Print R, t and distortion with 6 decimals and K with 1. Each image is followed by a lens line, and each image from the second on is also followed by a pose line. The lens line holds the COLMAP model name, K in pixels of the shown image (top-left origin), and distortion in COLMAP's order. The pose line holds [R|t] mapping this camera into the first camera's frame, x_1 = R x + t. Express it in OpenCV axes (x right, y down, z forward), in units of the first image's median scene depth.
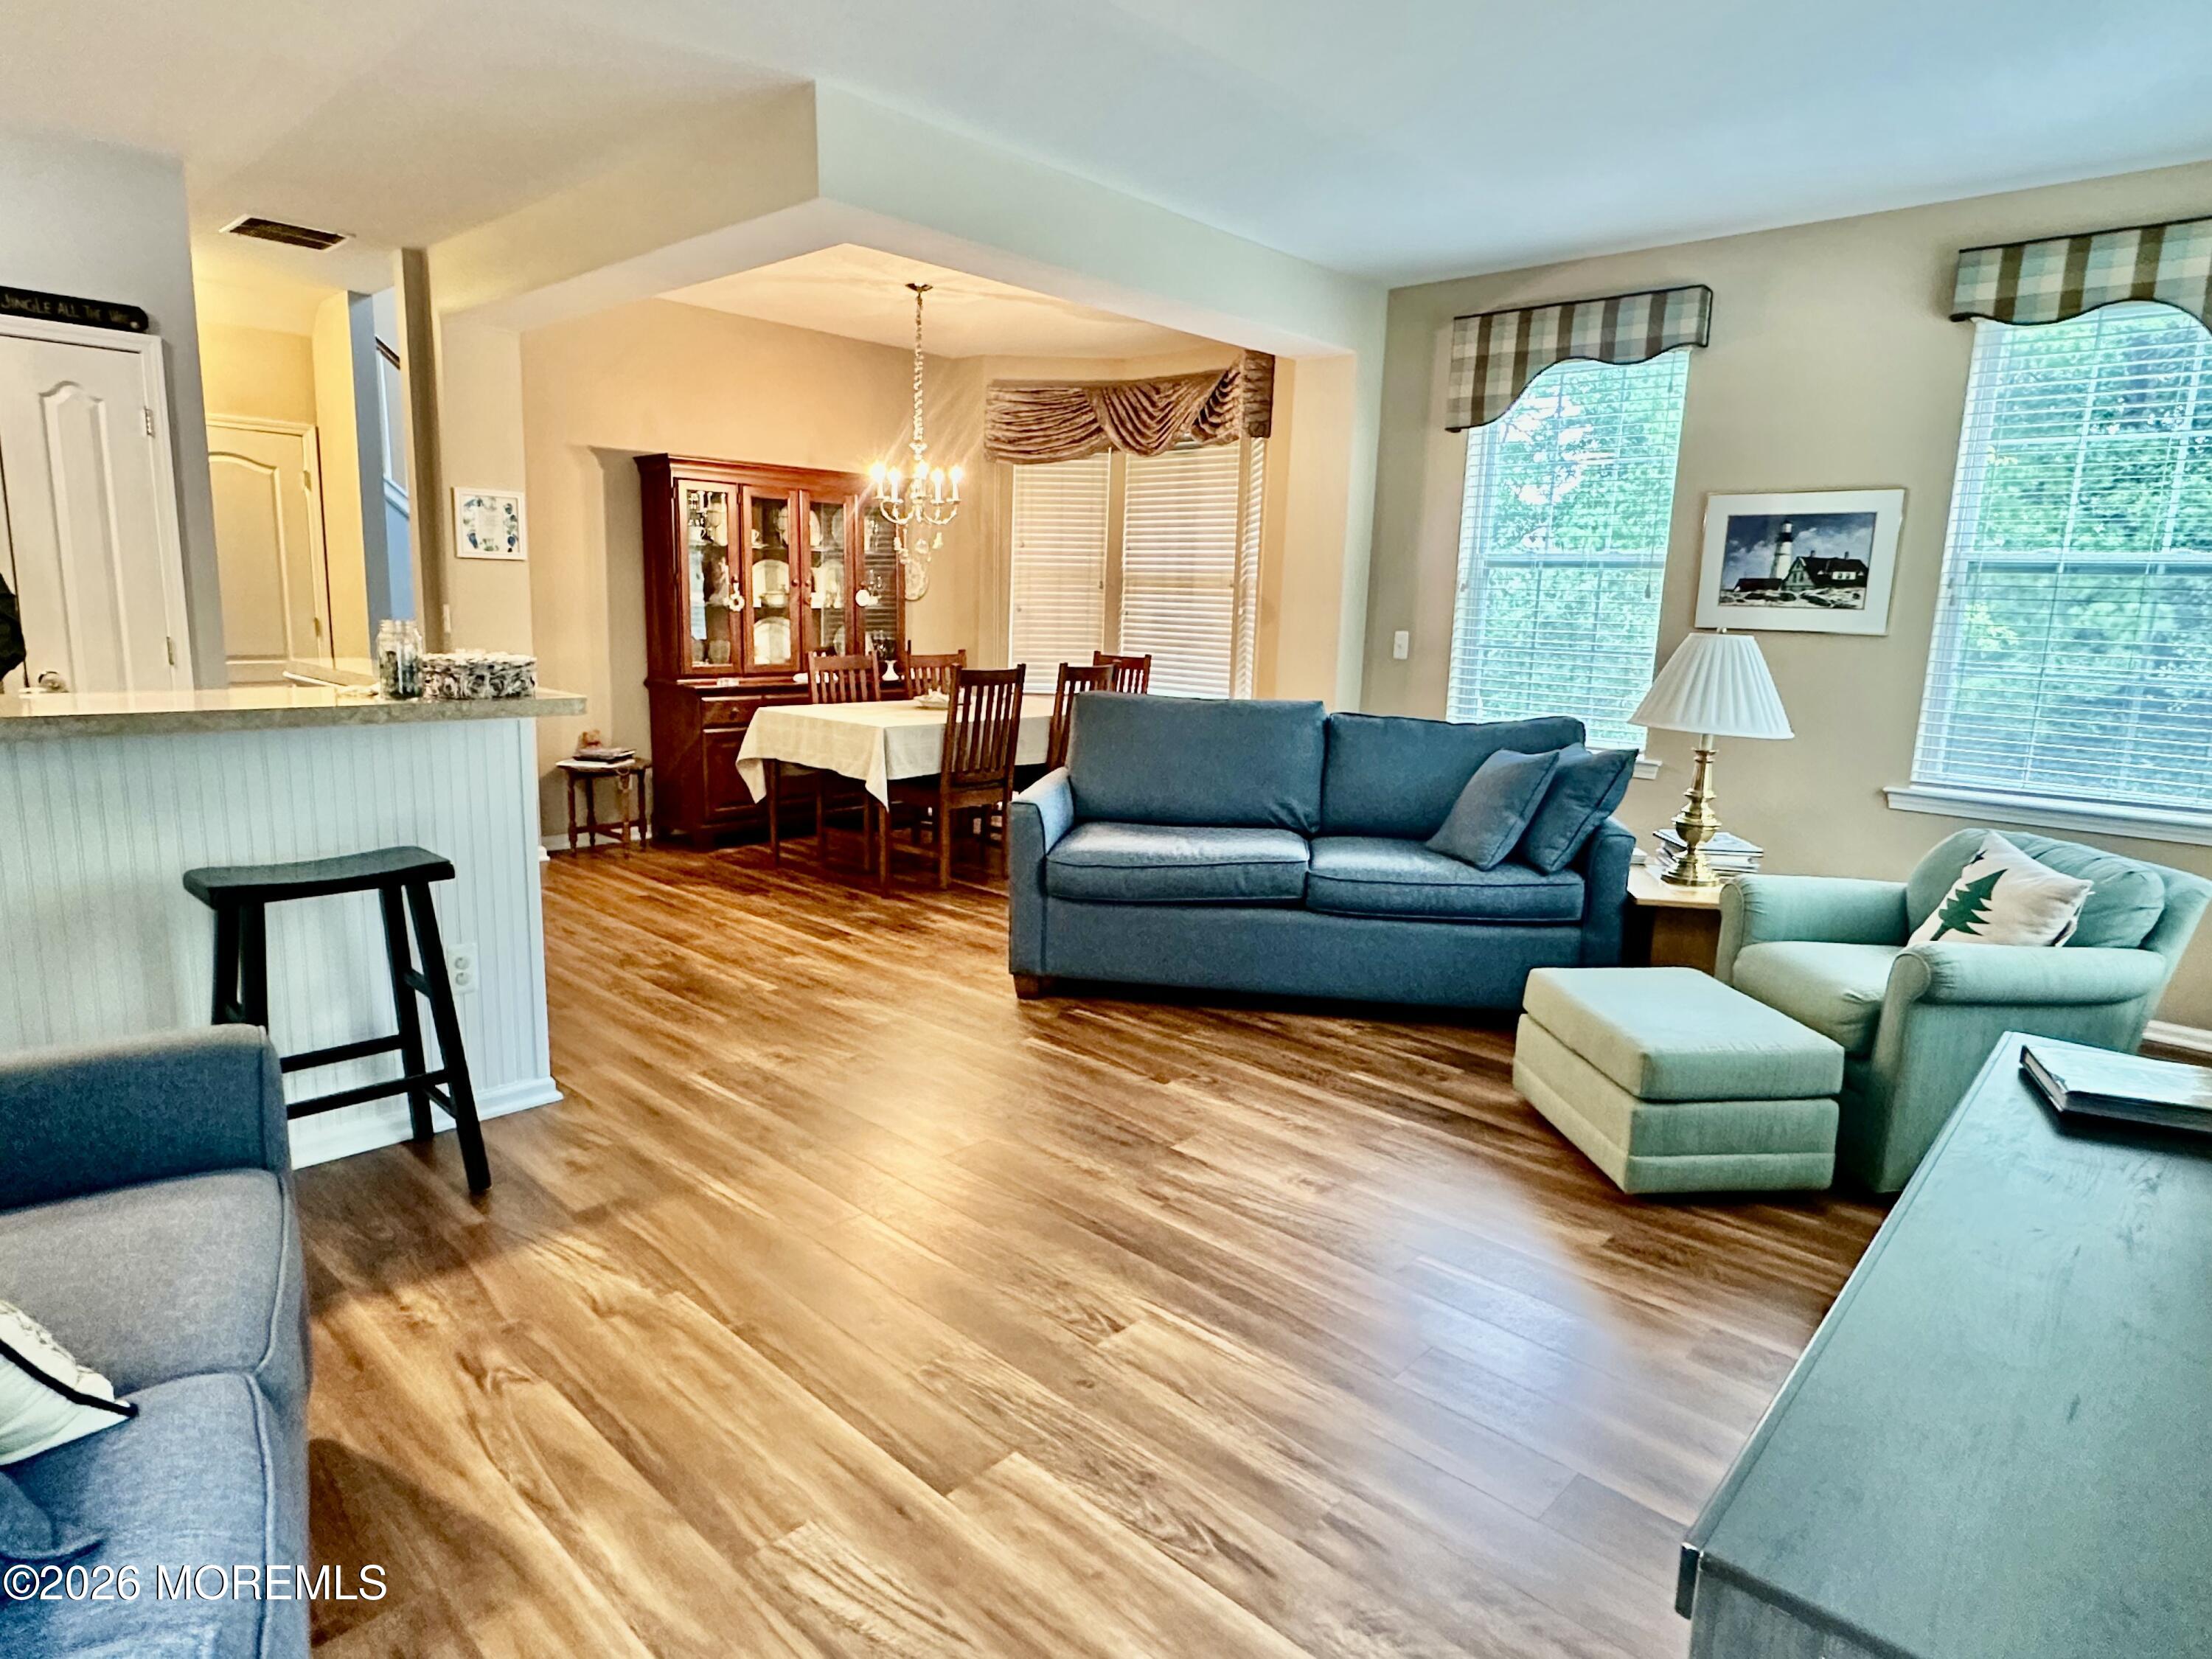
lens RADIAL K [[1272.2, 0, 1099.8], [0, 1272.2, 829.3], [0, 0, 1]] dist [0.000559, 0.000379]
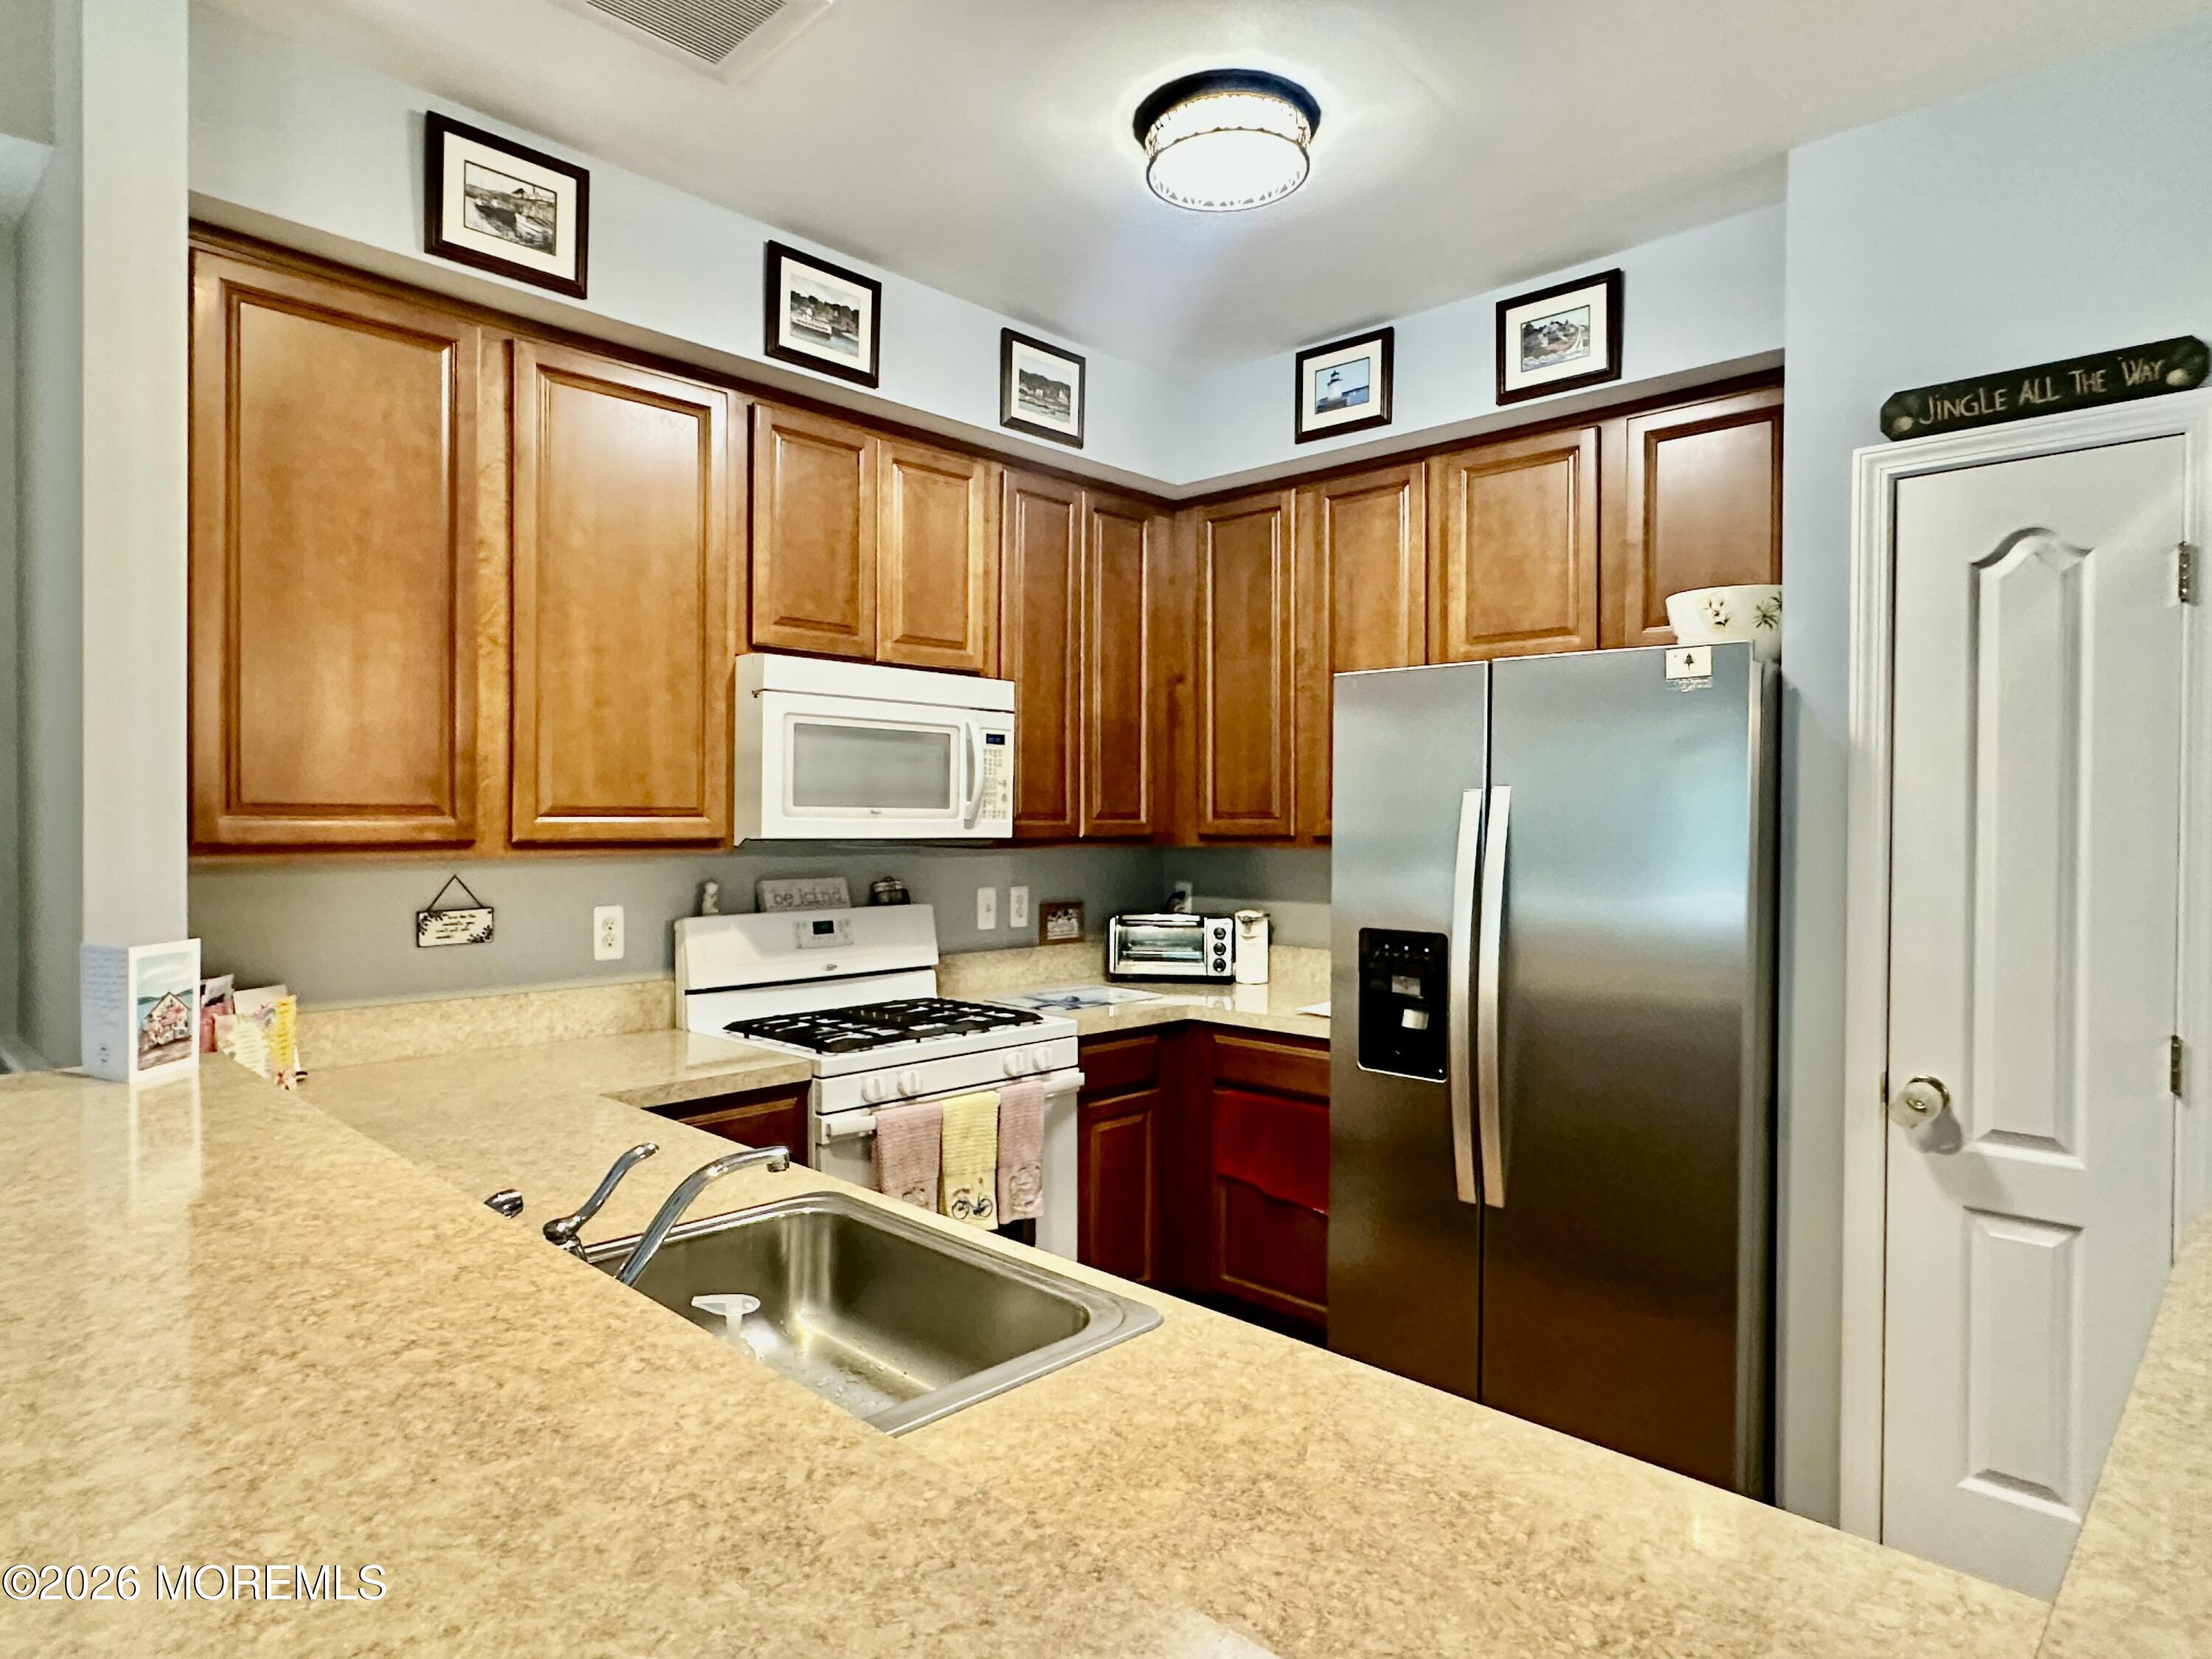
lens RADIAL K [[1272.2, 0, 1098.8], [0, 1272.2, 833.4], [0, 0, 1]] dist [0.000559, 0.000379]
pose [[-0.009276, -0.020507, -0.999747, -0.273634], [-0.181397, 0.983236, -0.018485, -0.142038], [0.983366, 0.181179, -0.012840, 0.612778]]
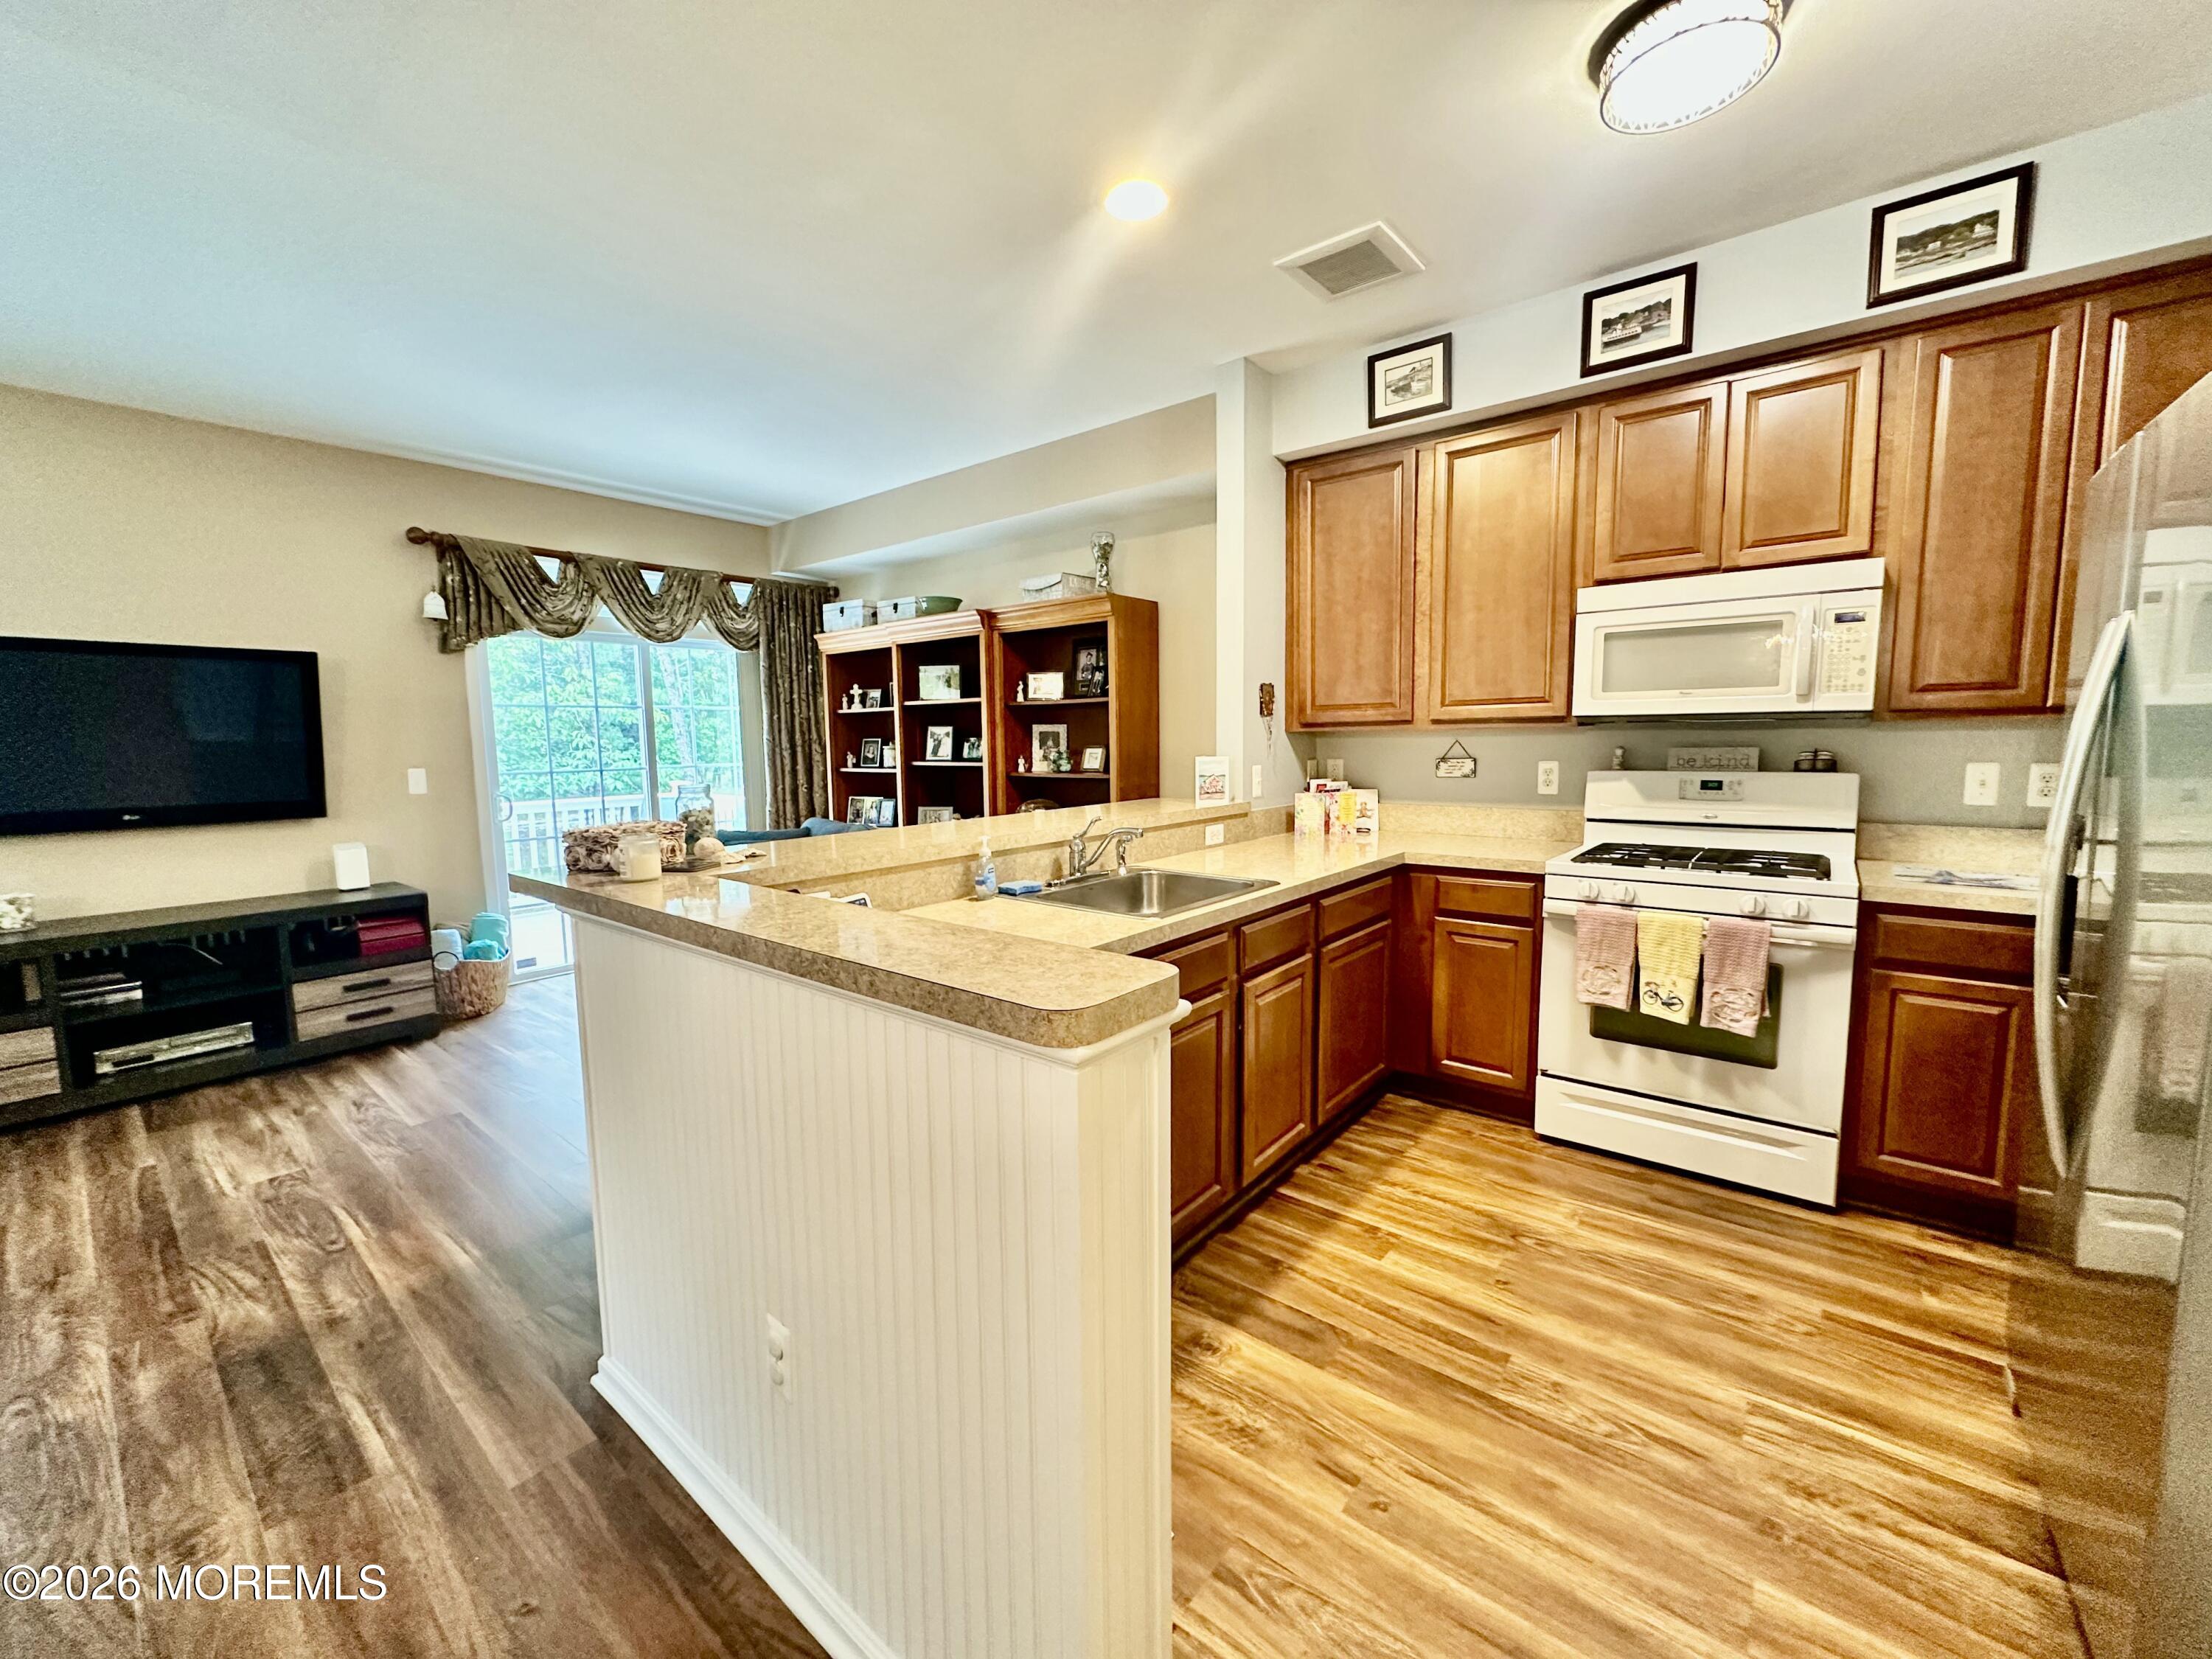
lens RADIAL K [[882.6, 0, 1108.3], [0, 882.6, 827.8], [0, 0, 1]] dist [-0.004239, 0.001225]
pose [[-0.996926, -0.007831, -0.077954, -0.515880], [-0.029001, 0.961202, 0.274316, -0.211221], [0.072781, 0.275734, -0.958475, 1.072753]]
